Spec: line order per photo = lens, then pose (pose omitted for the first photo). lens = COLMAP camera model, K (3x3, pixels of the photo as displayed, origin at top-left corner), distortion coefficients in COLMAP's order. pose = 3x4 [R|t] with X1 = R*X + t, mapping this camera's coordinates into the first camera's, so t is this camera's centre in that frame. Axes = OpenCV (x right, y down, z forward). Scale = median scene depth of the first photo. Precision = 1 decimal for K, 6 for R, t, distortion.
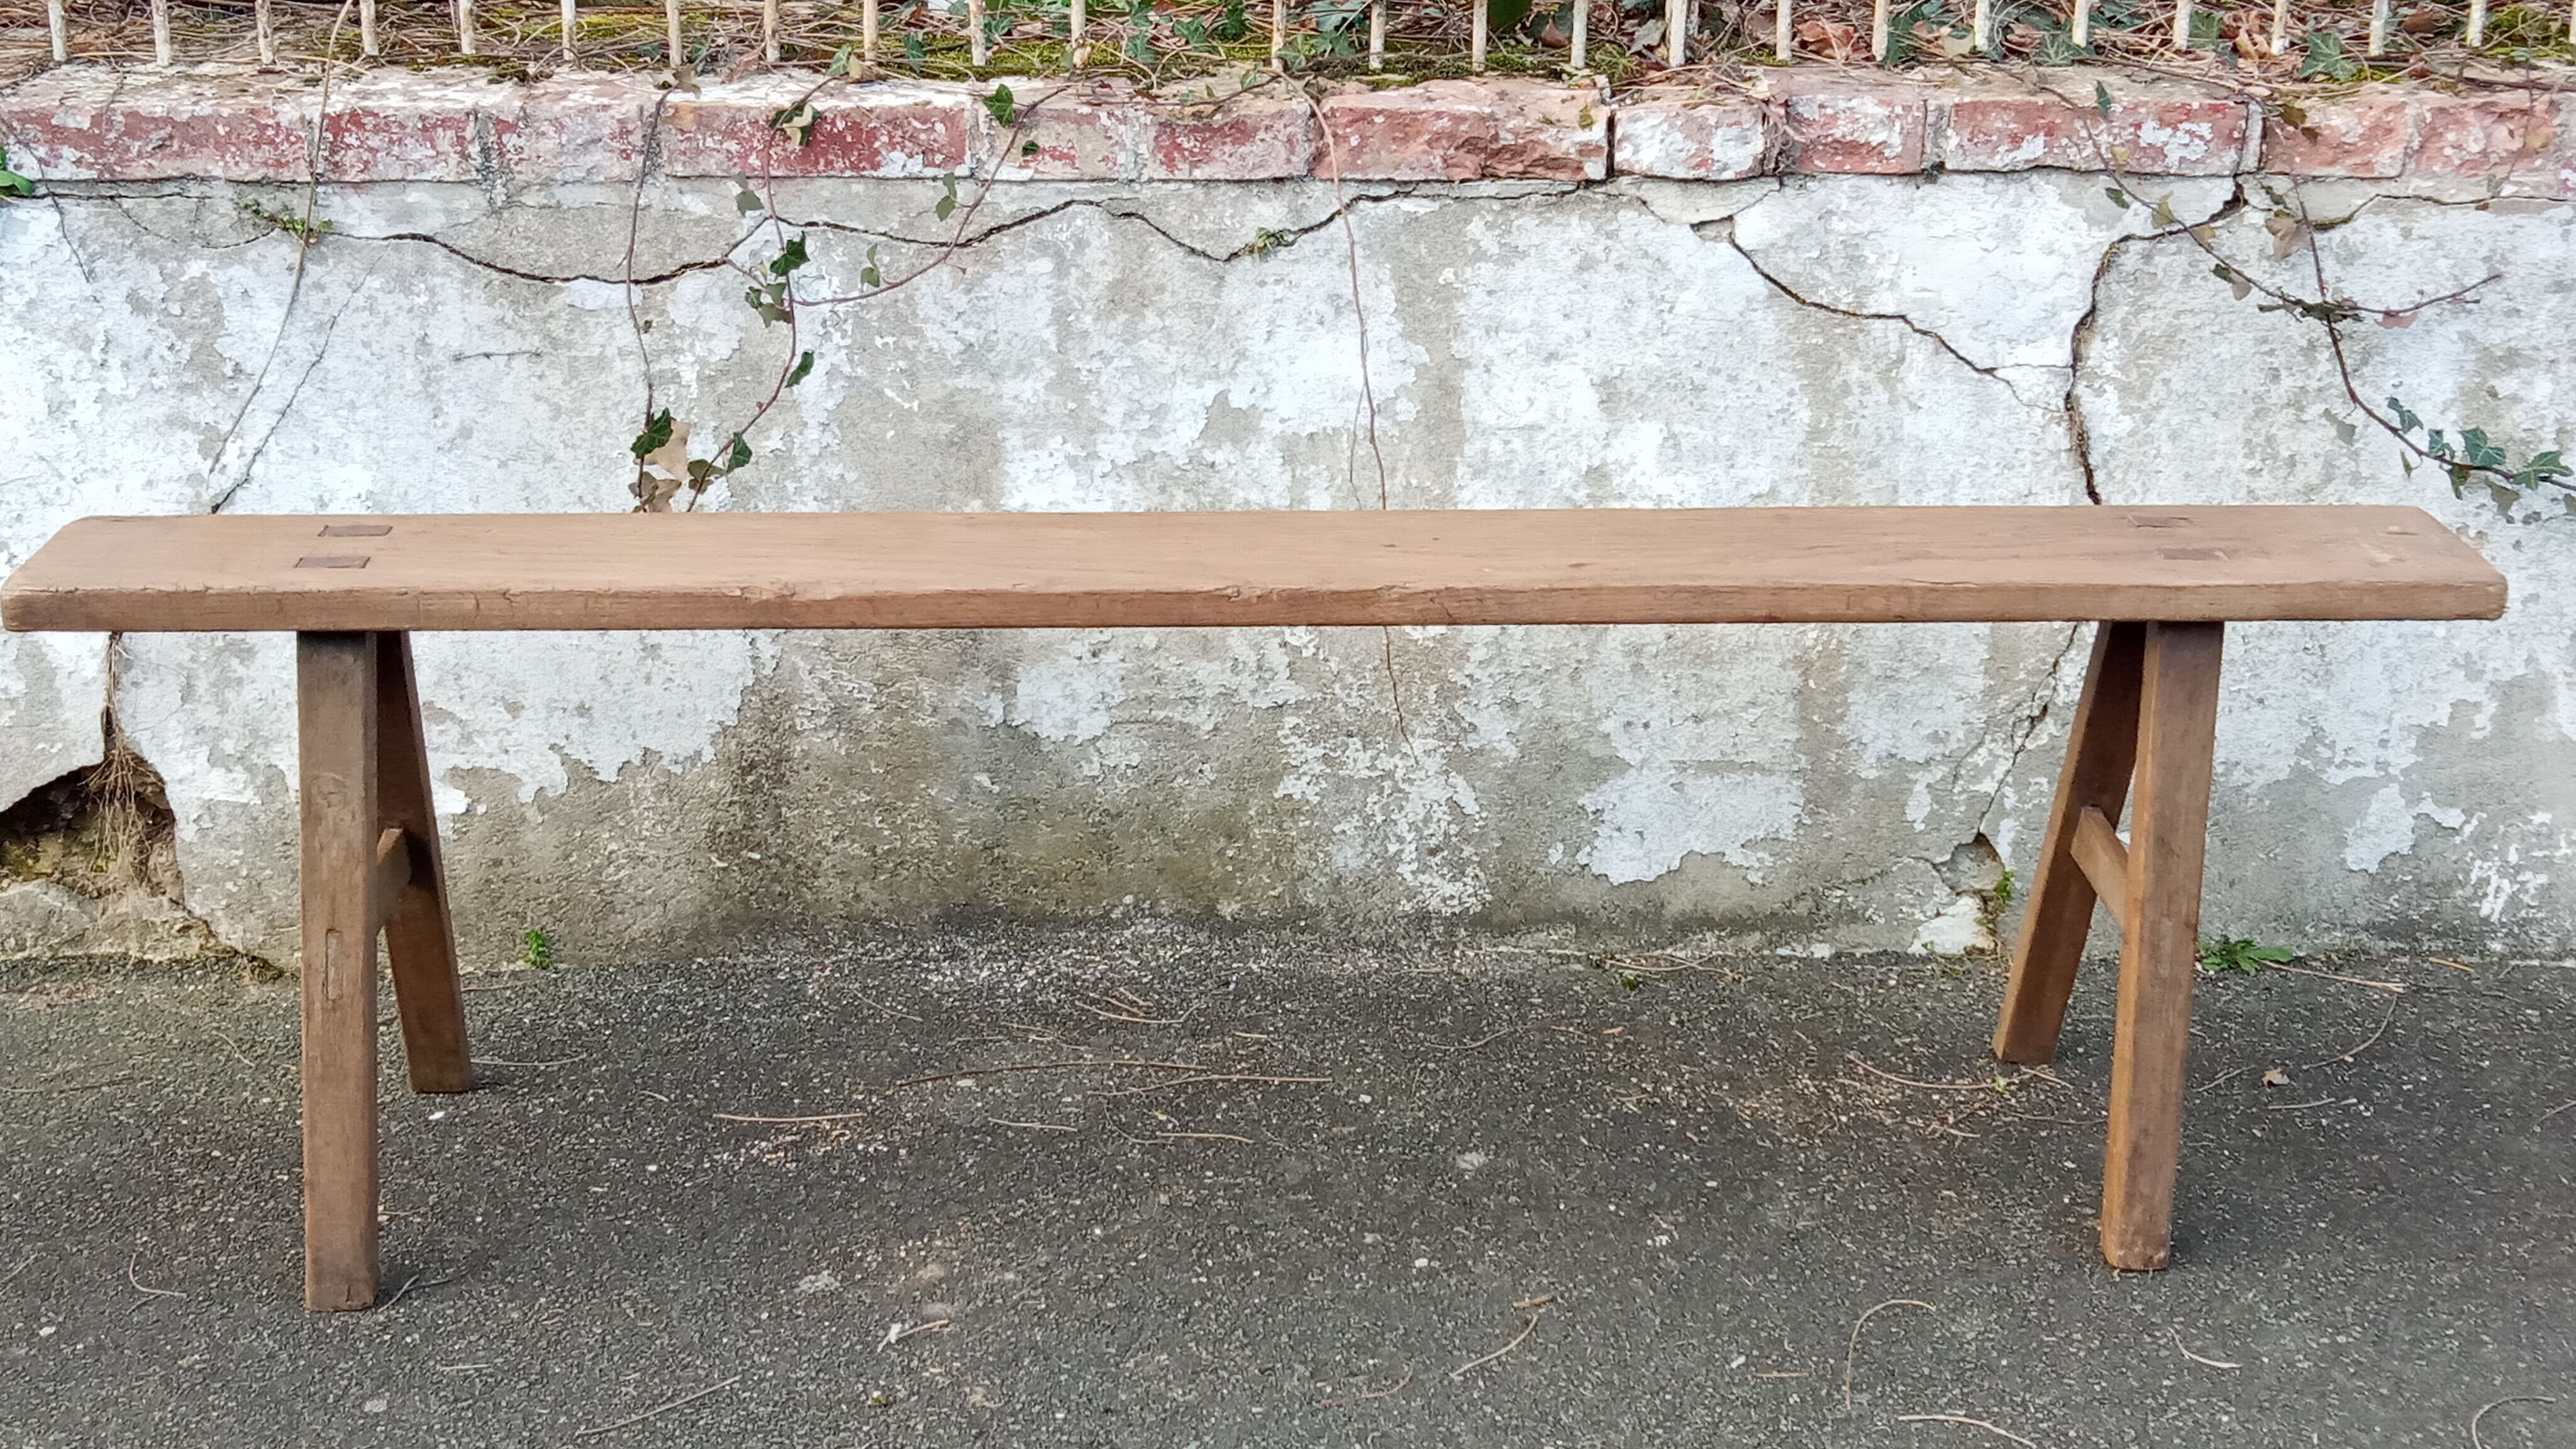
lens RADIAL K [[3235.5, 0, 1298.4], [0, 3235.5, 691.8], [0, 0, 1]] dist [0.049427, 0.000000]
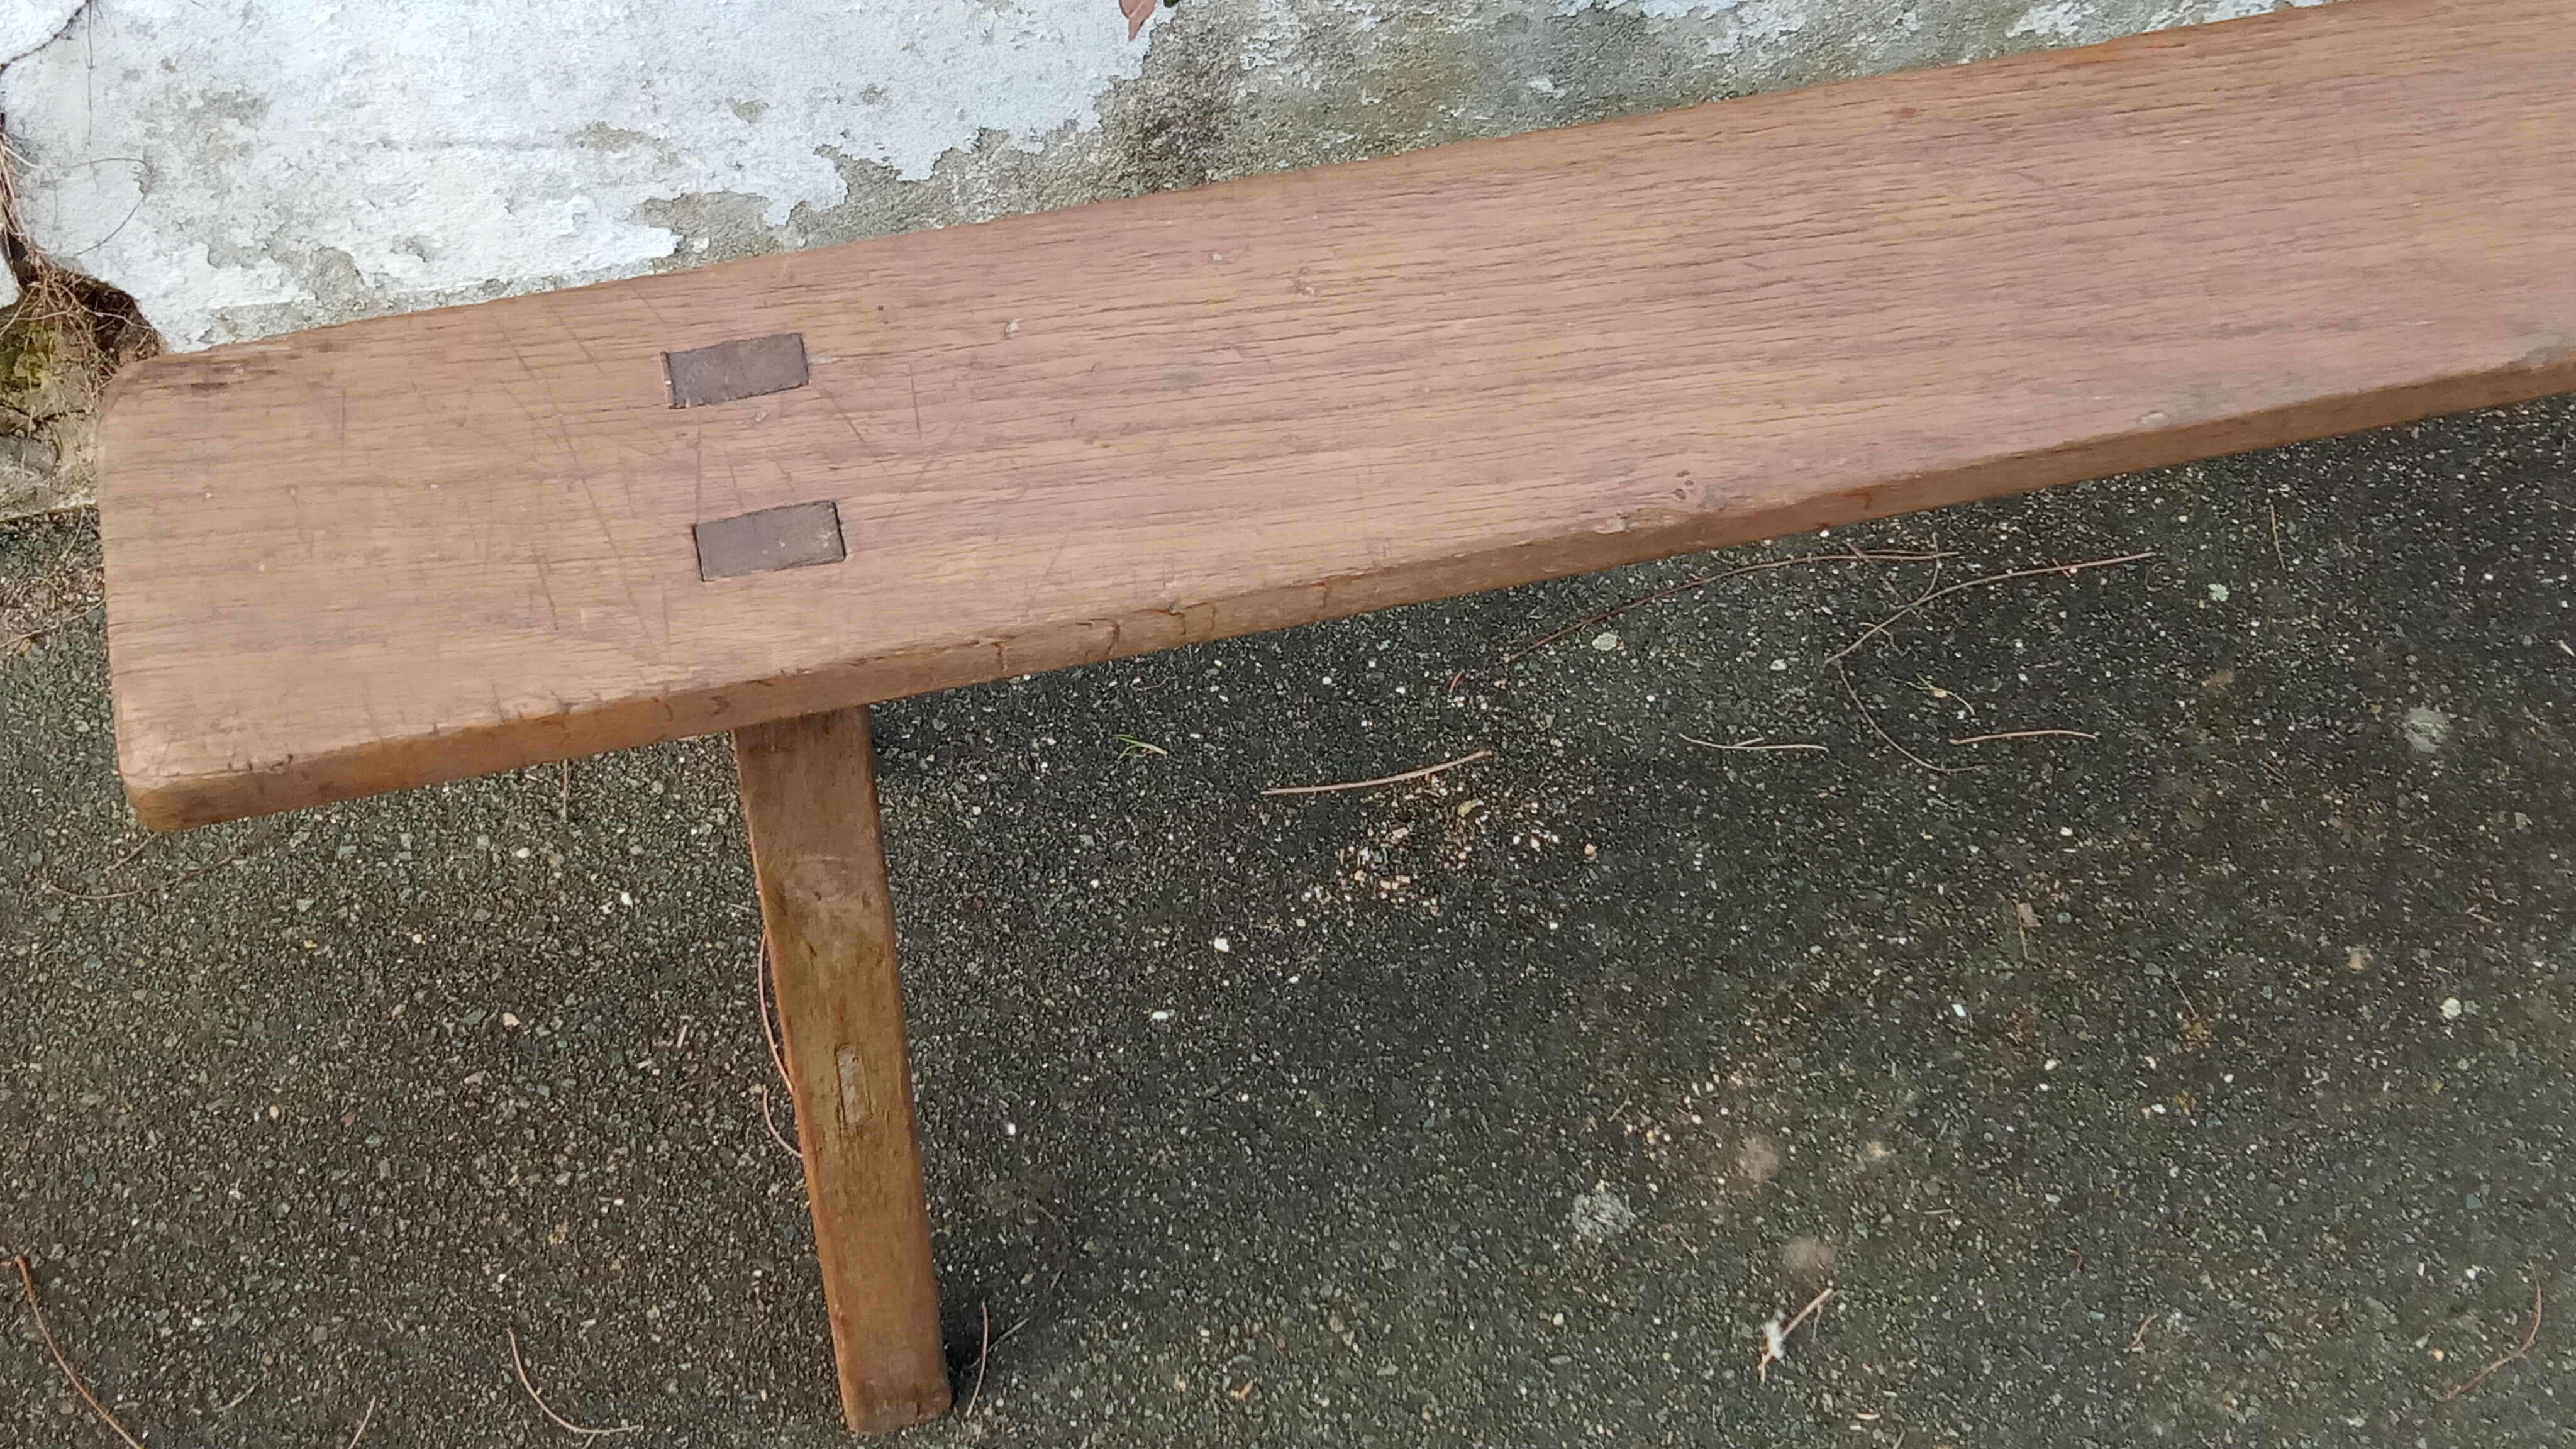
lens RADIAL K [[3235.5, 0, 1300.7], [0, 3235.5, 709.6], [0, 0, 1]] dist [0.049427, 0.000000]
pose [[0.981291, -0.146455, 0.124976, -0.233533], [0.032637, 0.766262, 0.641699, -0.267697], [-0.189745, -0.625615, 0.756705, 0.500458]]
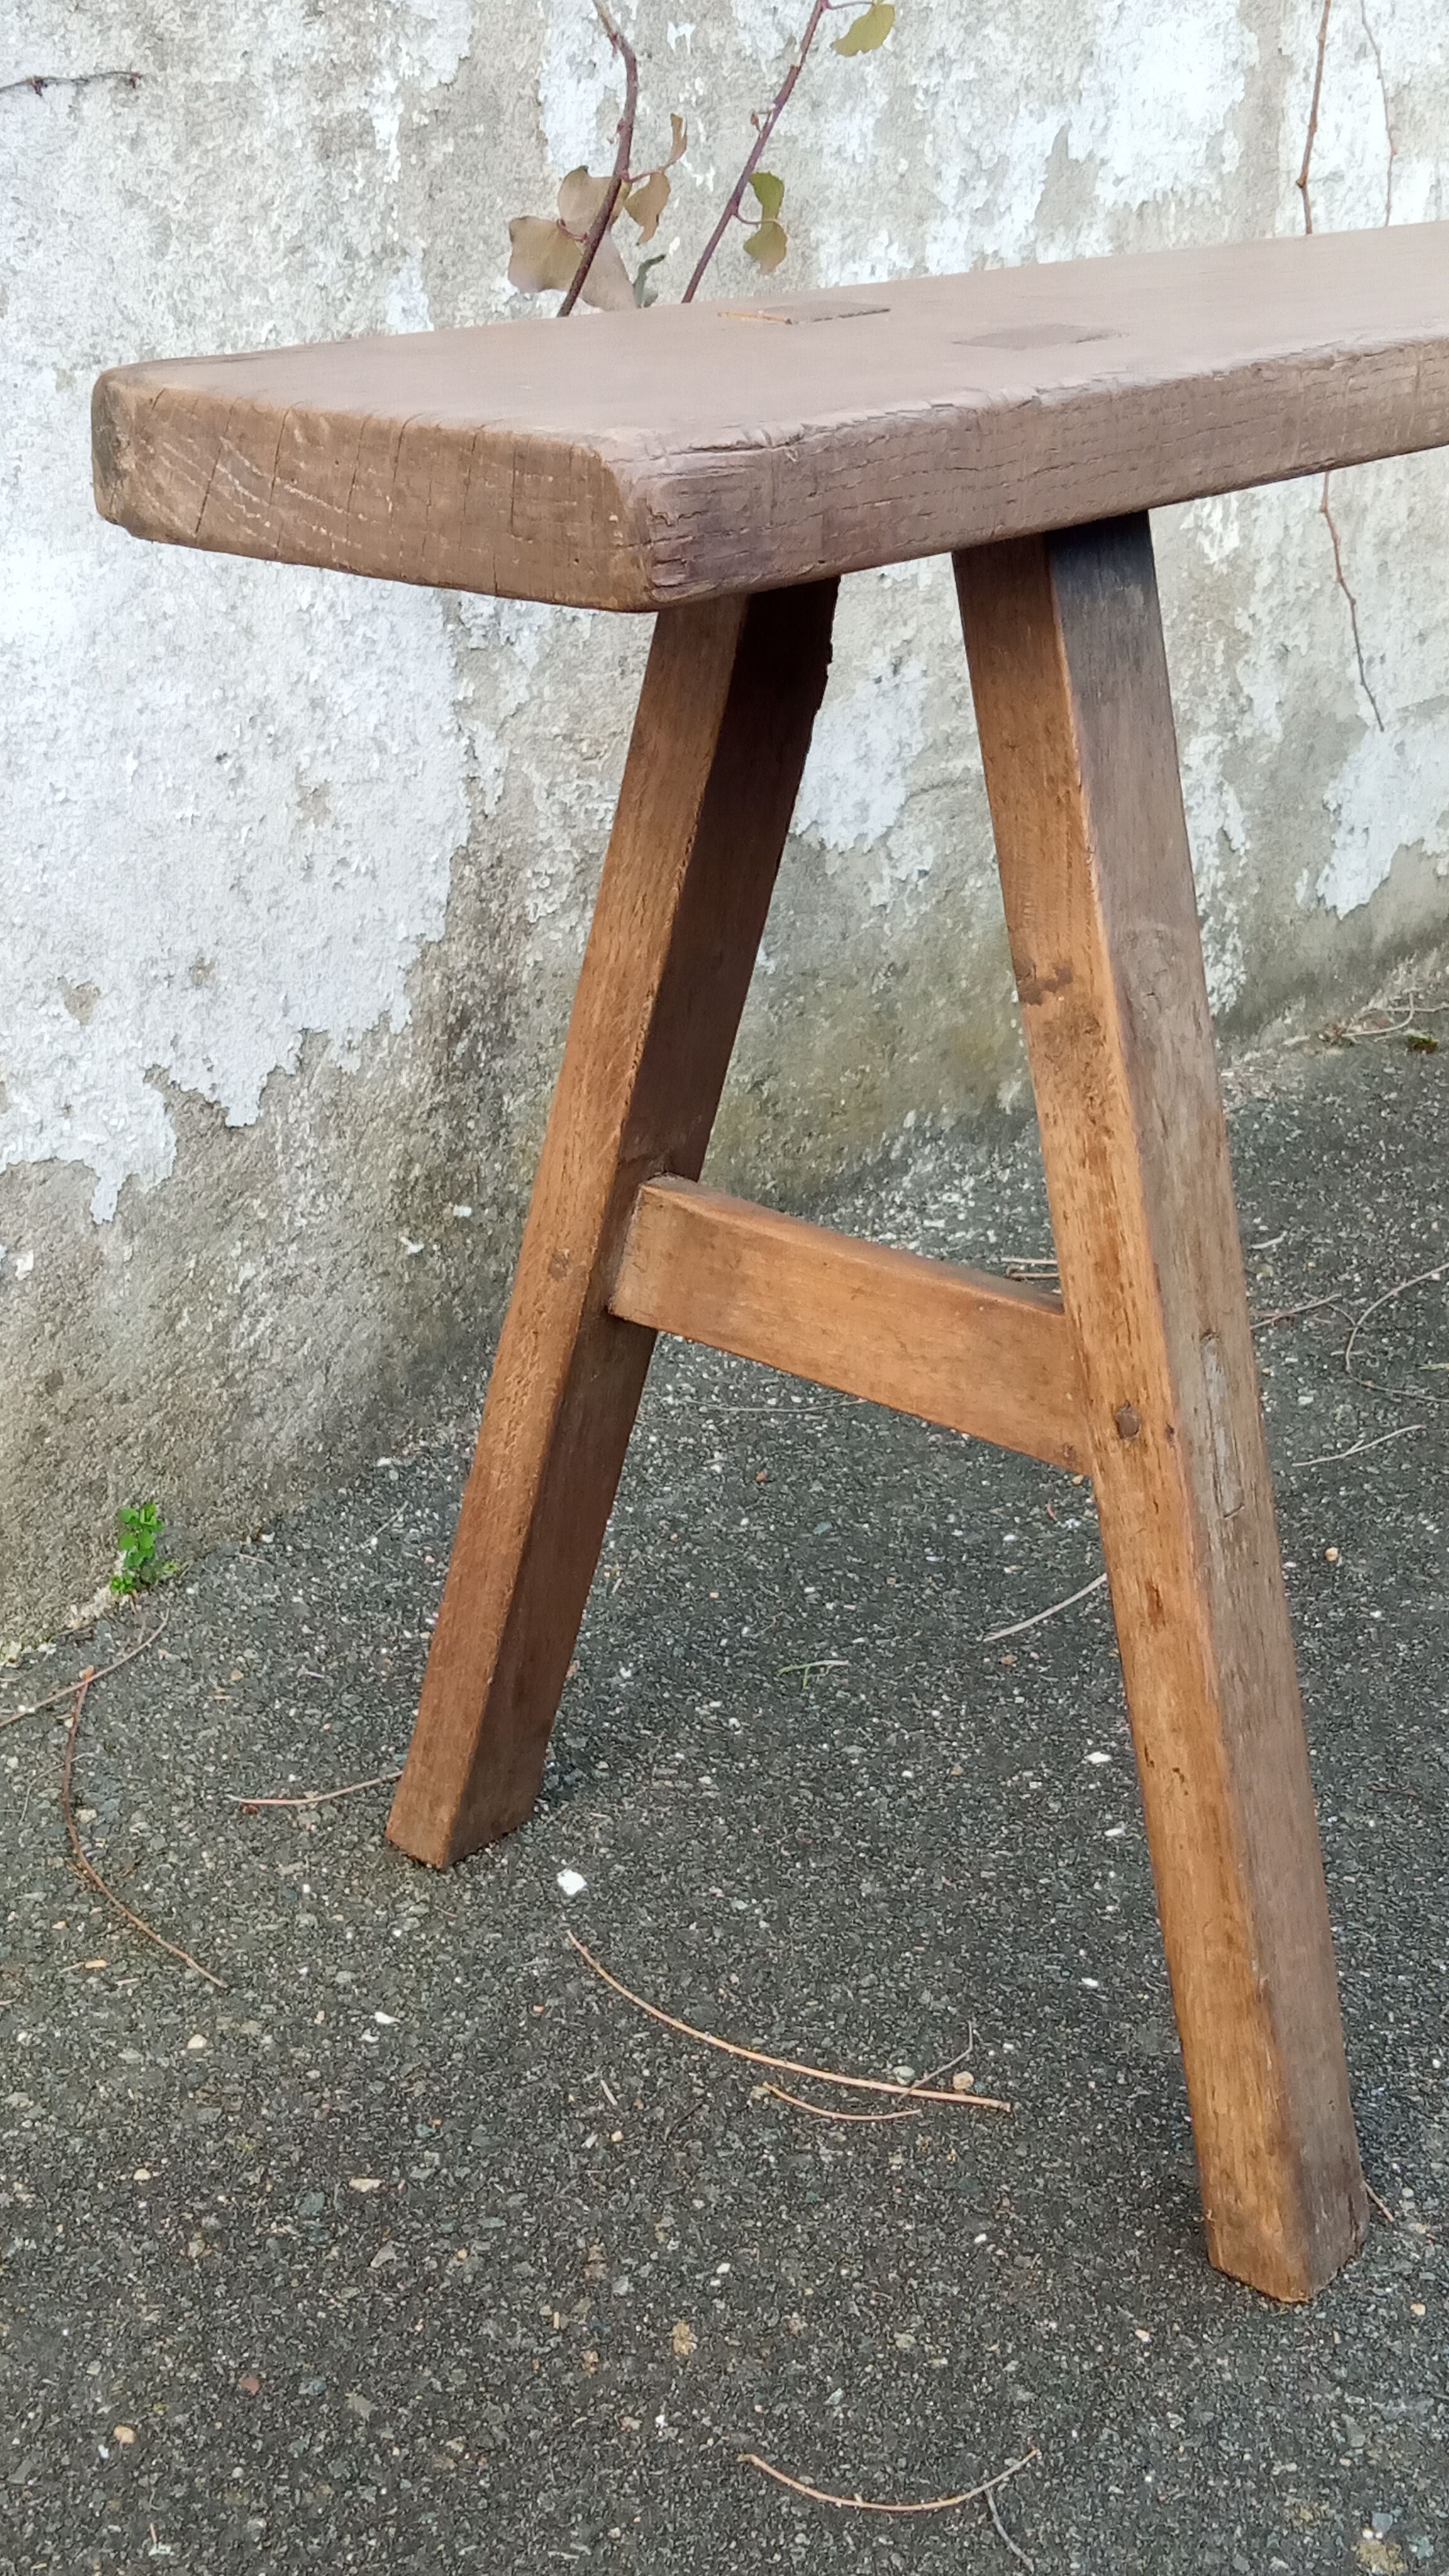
lens RADIAL K [[3235.5, 0, 741.7], [0, 3235.5, 1283.2], [0, 0, 1]] dist [0.049427, 0.000000]
pose [[0.657050, -0.285540, 0.697676, -0.491575], [0.252250, 0.955415, 0.153465, -0.003017], [-0.710391, 0.075154, 0.699783, 0.643518]]
